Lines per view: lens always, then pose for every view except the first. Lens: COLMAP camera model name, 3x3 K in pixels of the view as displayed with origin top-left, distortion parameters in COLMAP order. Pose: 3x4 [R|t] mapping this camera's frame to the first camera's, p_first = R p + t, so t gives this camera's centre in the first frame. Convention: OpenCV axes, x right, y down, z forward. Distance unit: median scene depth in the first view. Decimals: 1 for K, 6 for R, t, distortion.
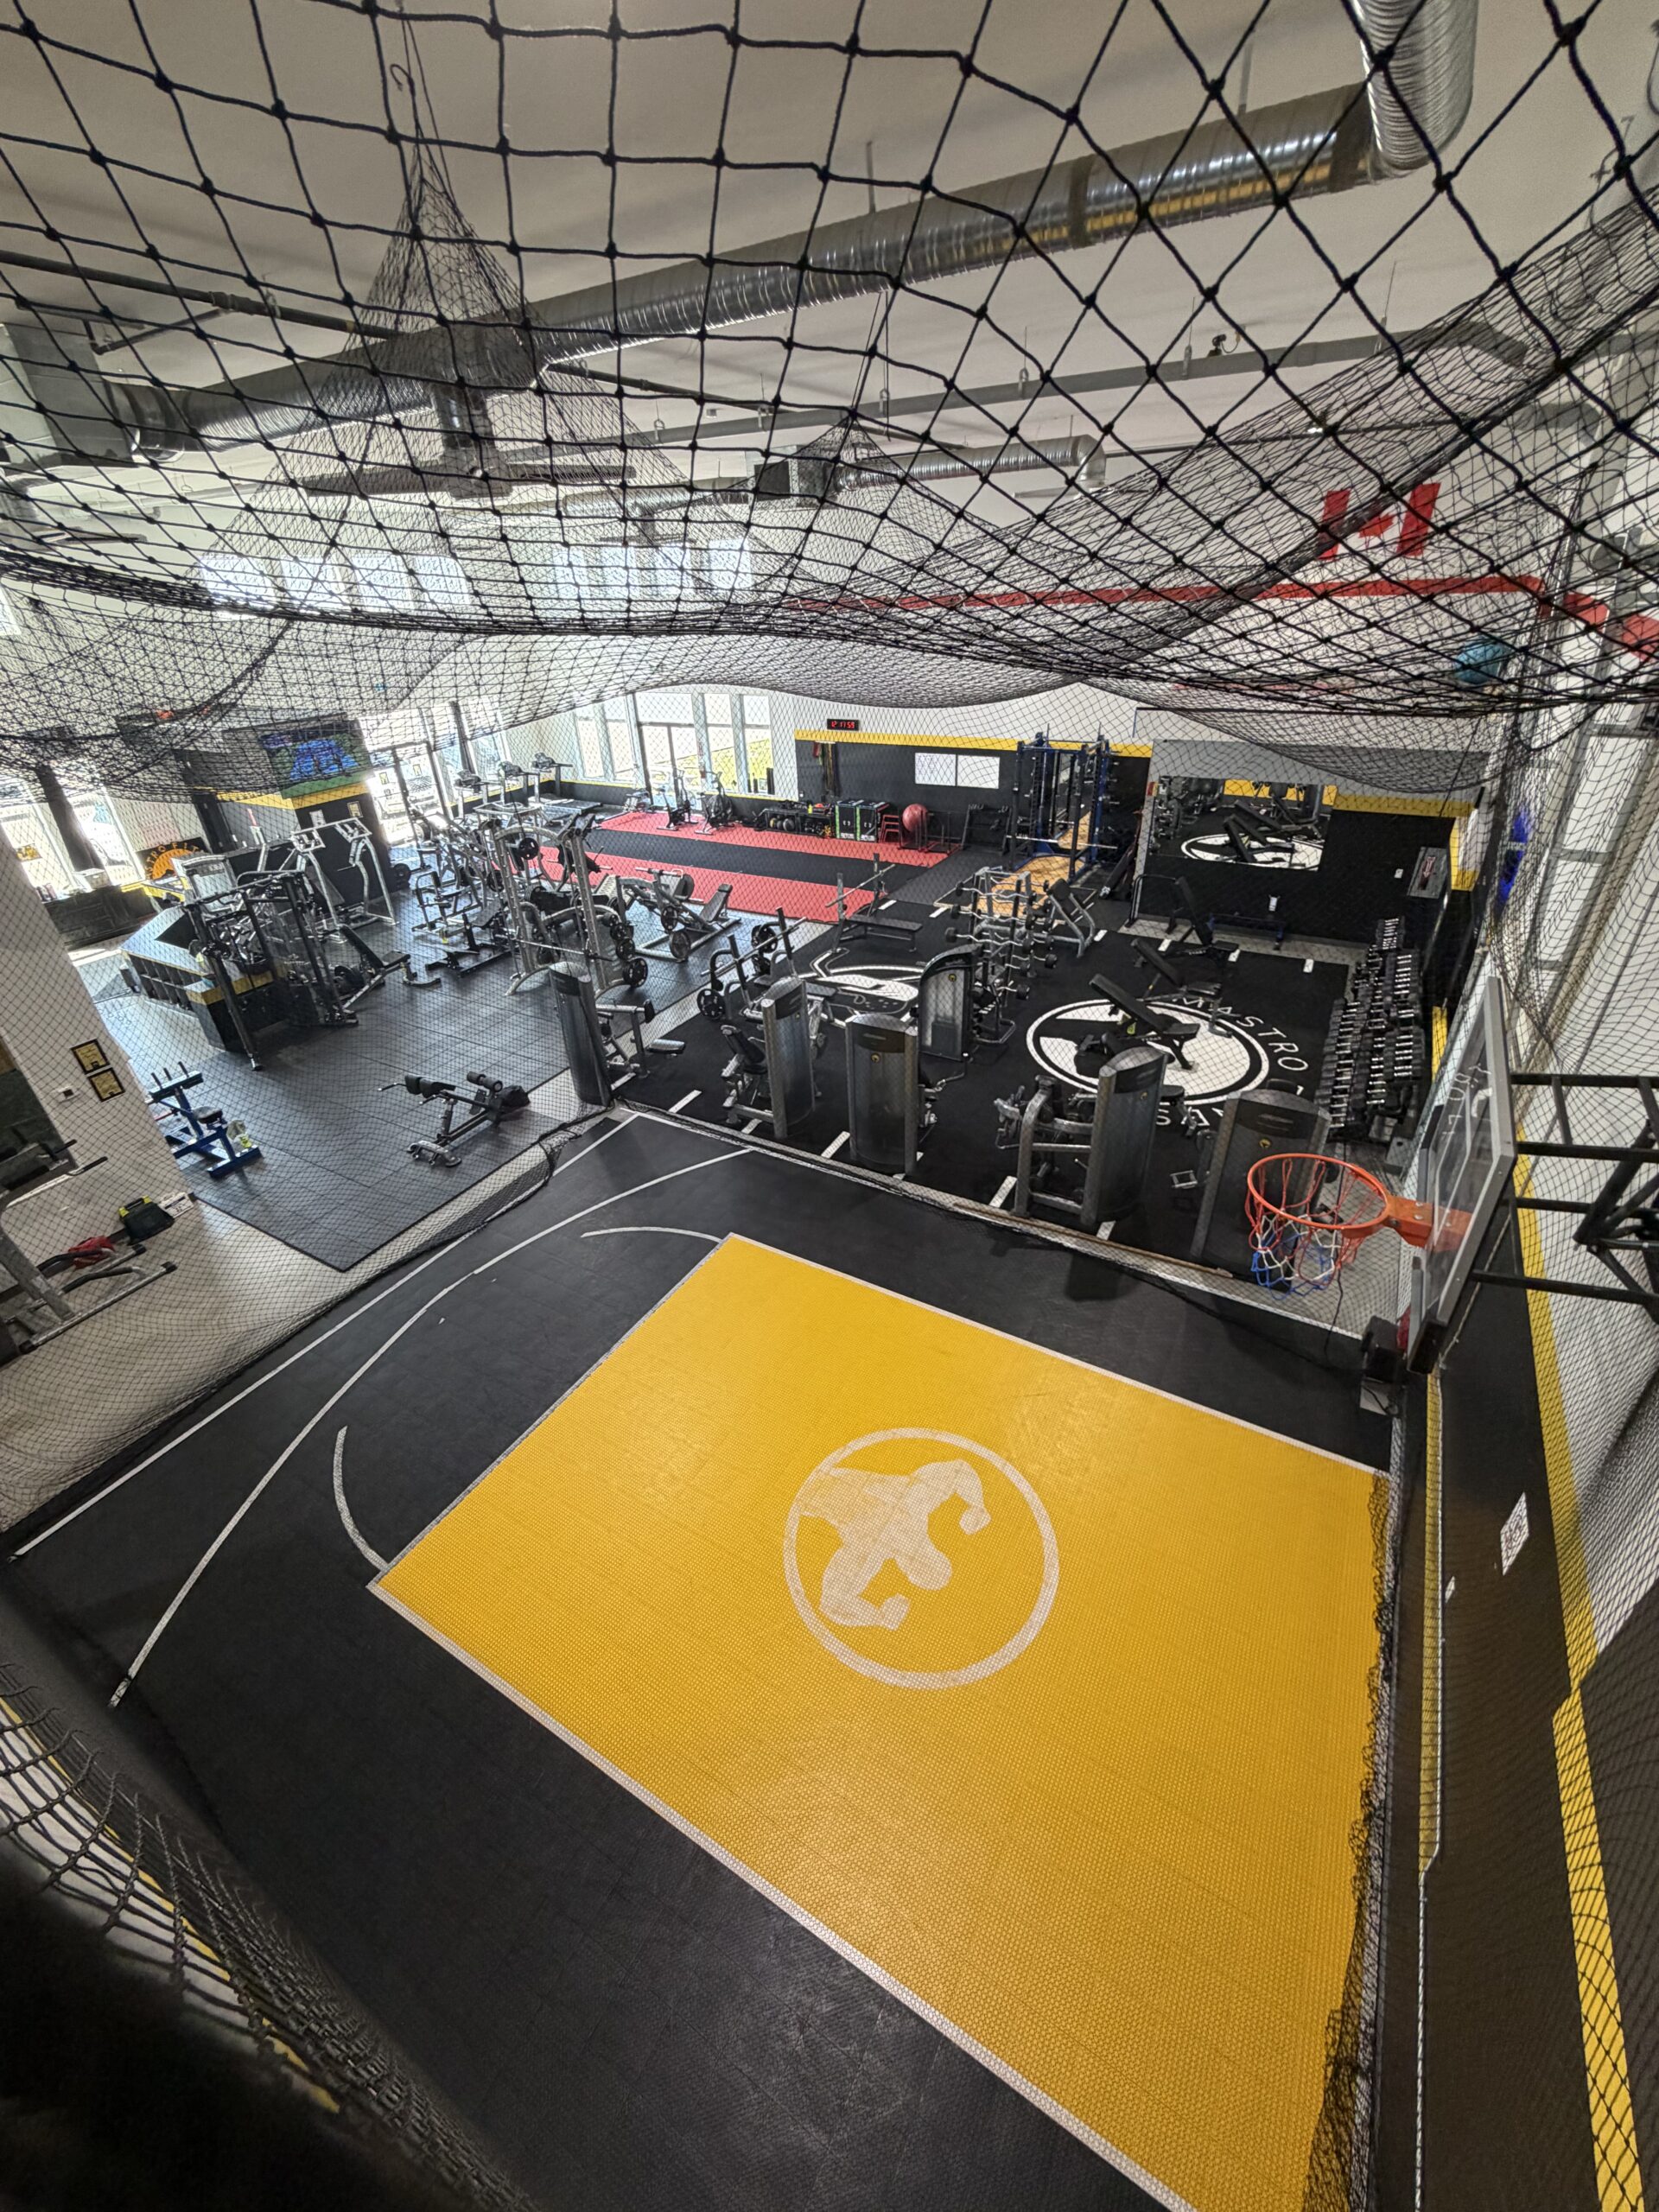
lens RADIAL K [[882.2, 0, 829.5], [0, 882.2, 1106.0], [0, 0, 1]] dist [-0.000198, -0.000056]
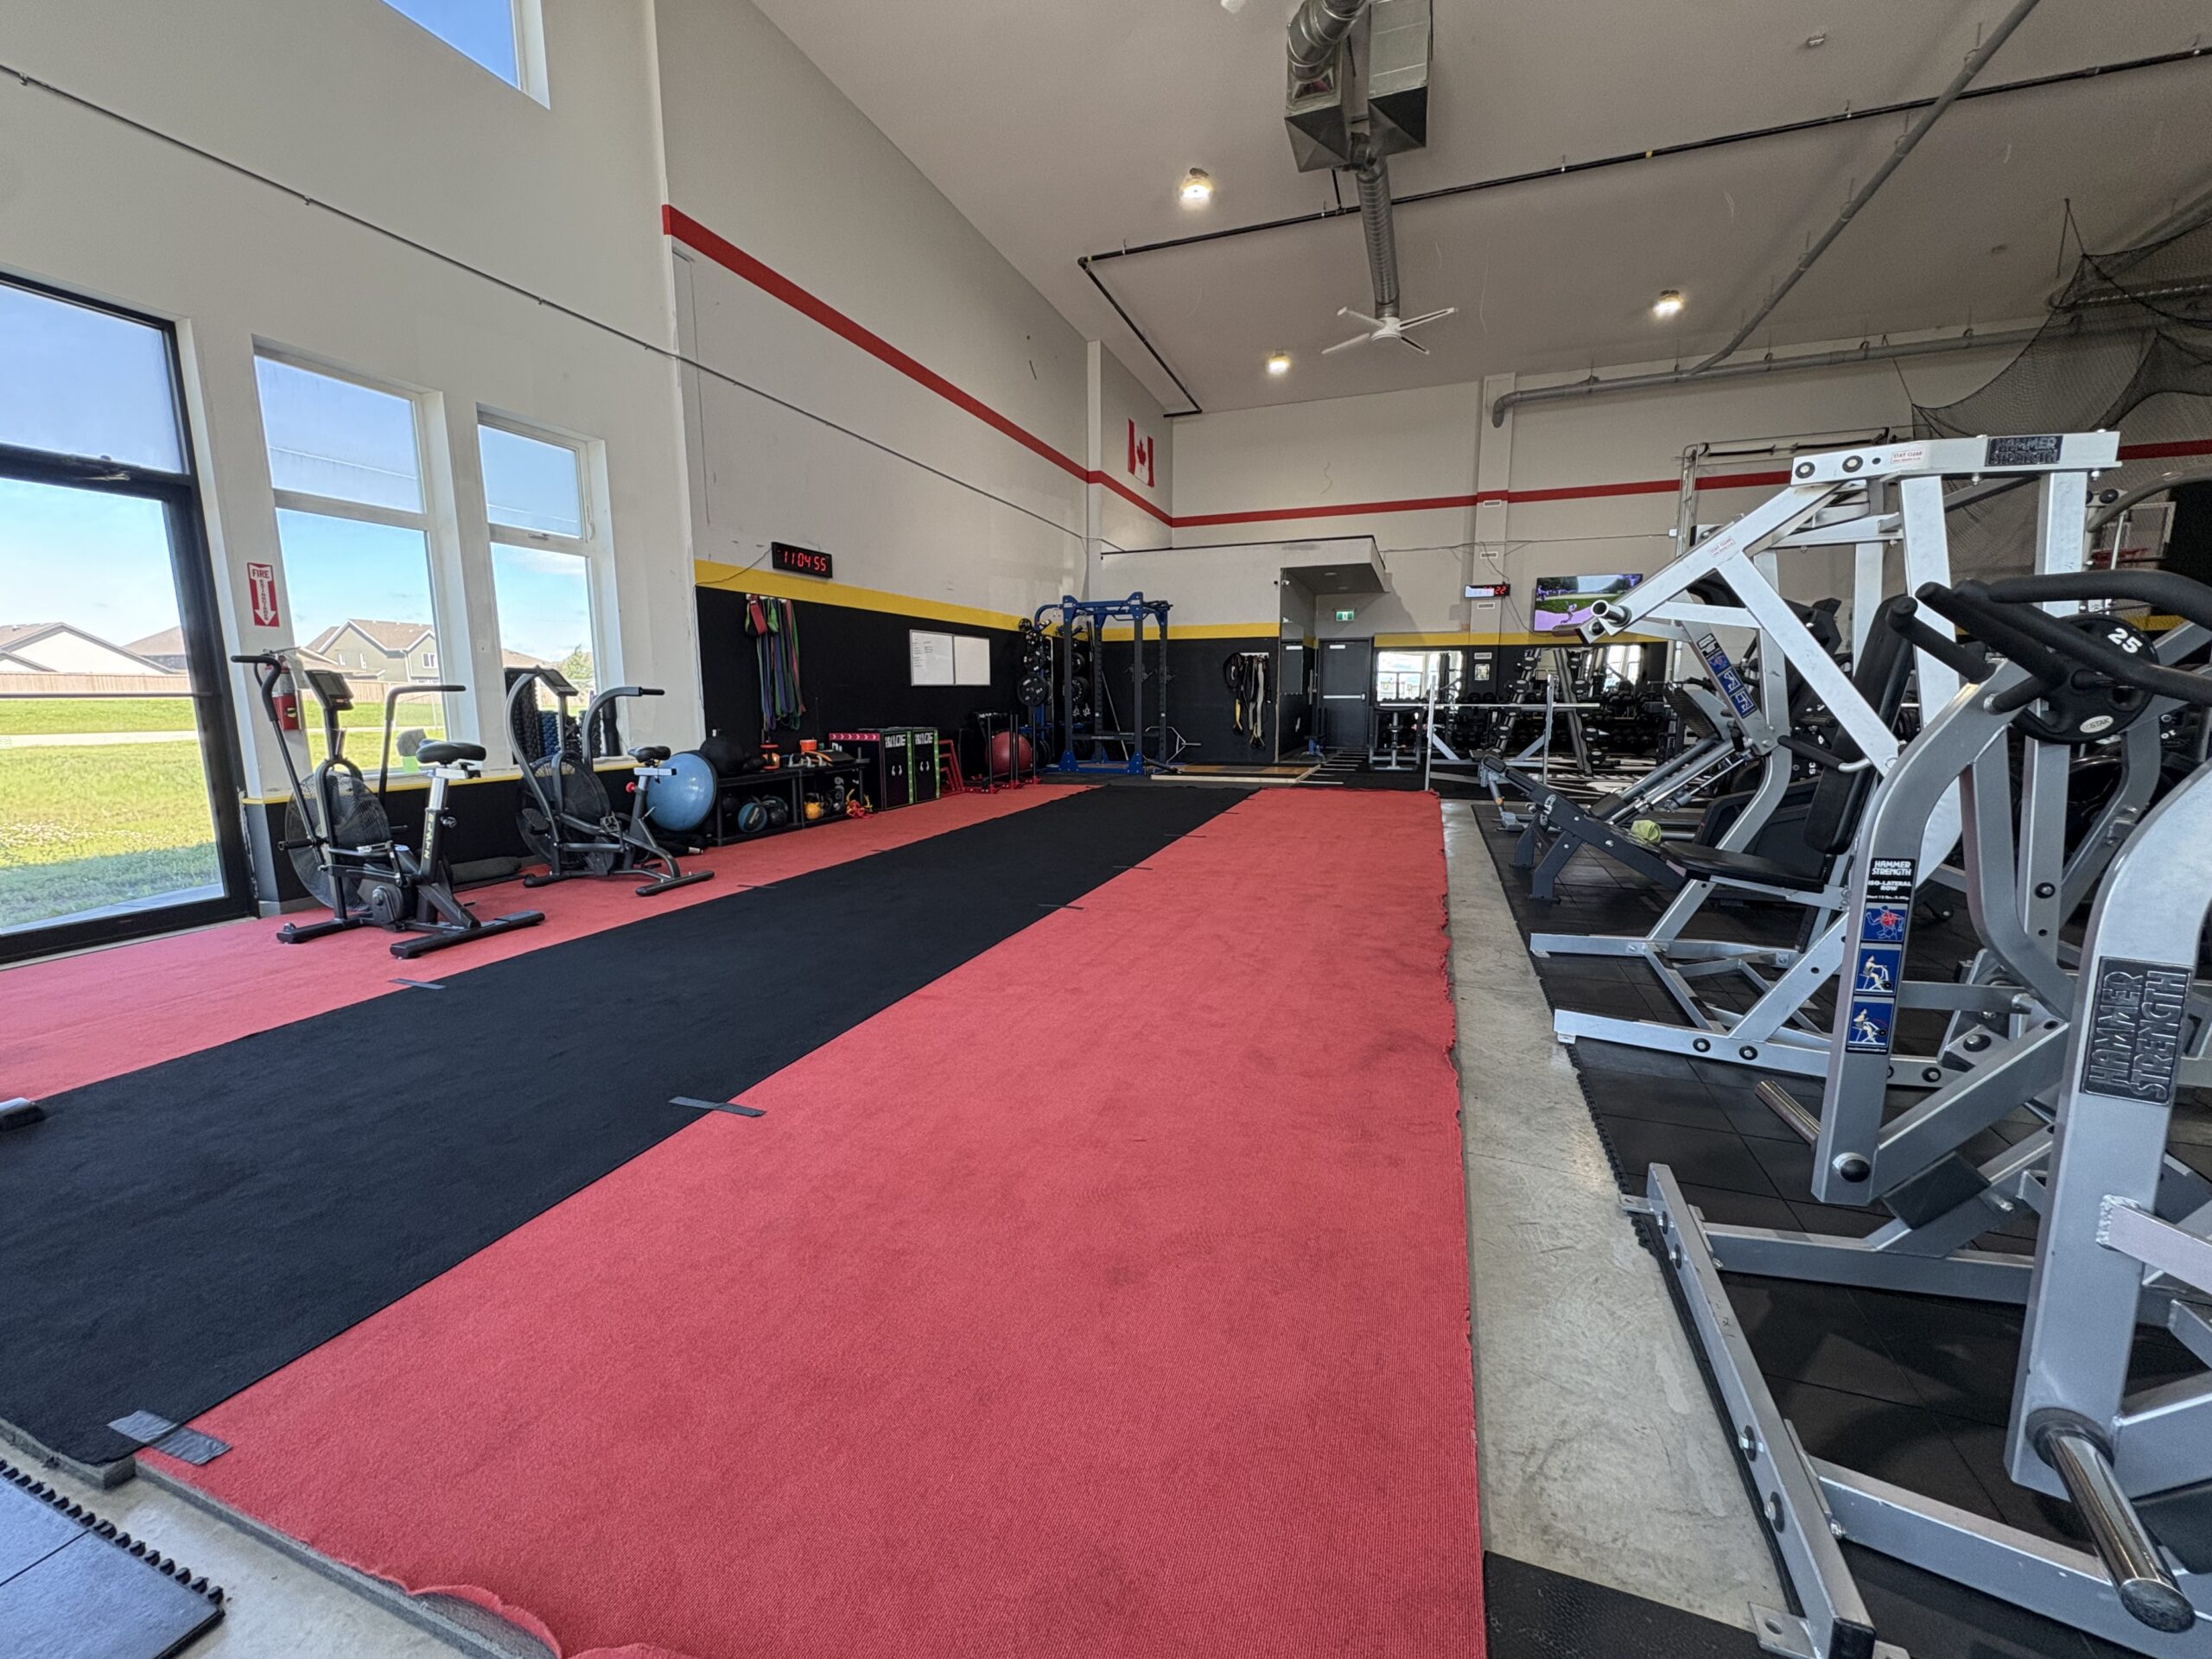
lens RADIAL K [[888.9, 0, 1106.0], [0, 888.9, 829.5], [0, 0, 1]] dist [0.000238, -0.000001]
pose [[-0.175791, -0.109555, 0.978312, -0.446768], [0.519036, 0.834119, 0.186672, -0.338986], [-0.836480, 0.540595, -0.089768, 1.011427]]
